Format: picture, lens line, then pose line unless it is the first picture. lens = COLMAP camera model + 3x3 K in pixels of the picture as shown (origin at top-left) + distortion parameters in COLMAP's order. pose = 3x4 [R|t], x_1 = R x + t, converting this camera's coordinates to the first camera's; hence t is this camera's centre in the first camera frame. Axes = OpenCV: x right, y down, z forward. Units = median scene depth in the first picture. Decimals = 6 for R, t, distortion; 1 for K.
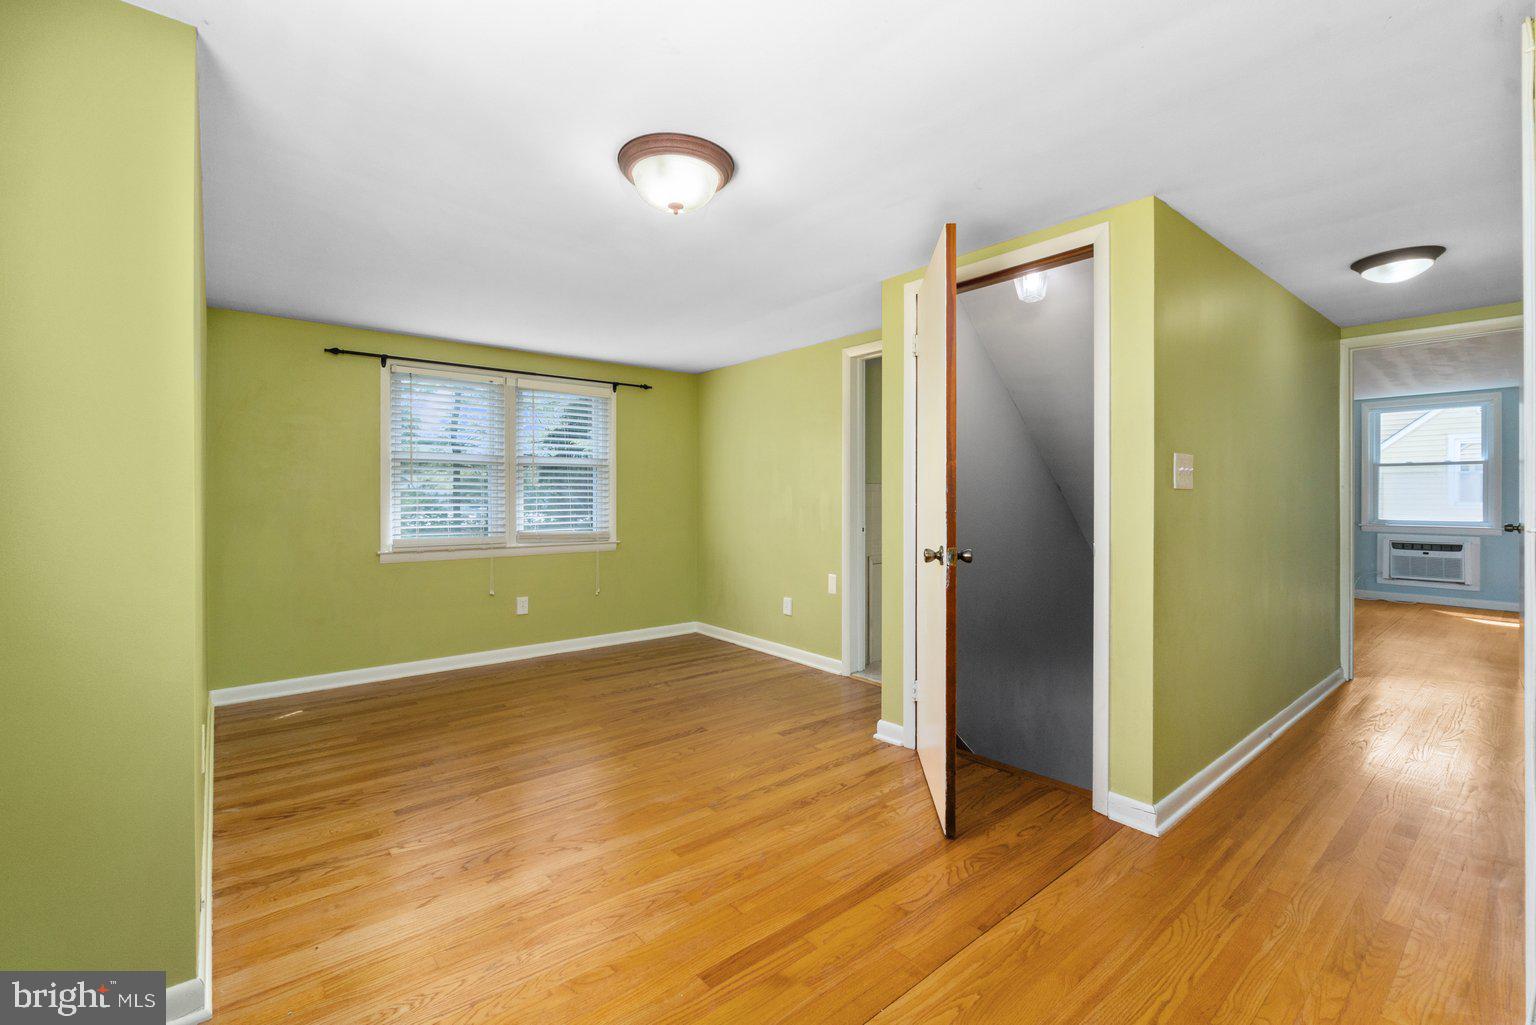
lens RADIAL K [[668.7, 0, 763.0], [0, 668.7, 502.4], [0, 0, 1]] dist [0.001517, -0.000275]
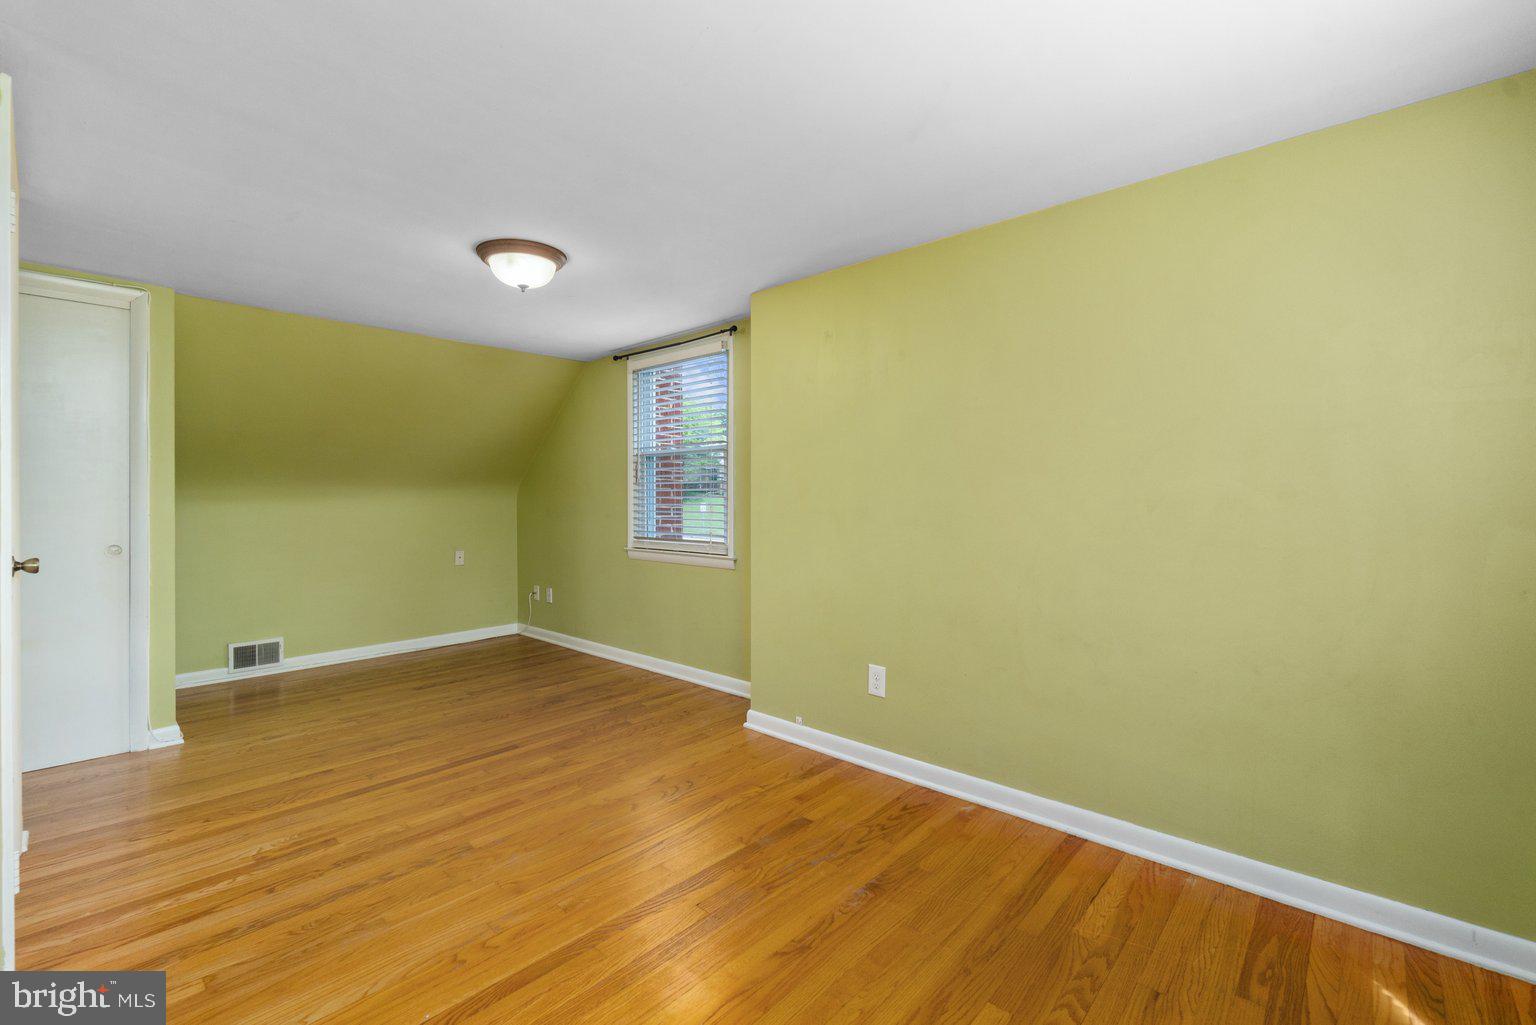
lens RADIAL K [[668.7, 0, 773.6], [0, 668.7, 502.5], [0, 0, 1]] dist [0.001517, -0.000275]
pose [[-0.989682, 0.003594, -0.143234, -0.338499], [0.000539, 0.999772, 0.021362, -0.026467], [0.143278, 0.021064, -0.989458, 1.858731]]
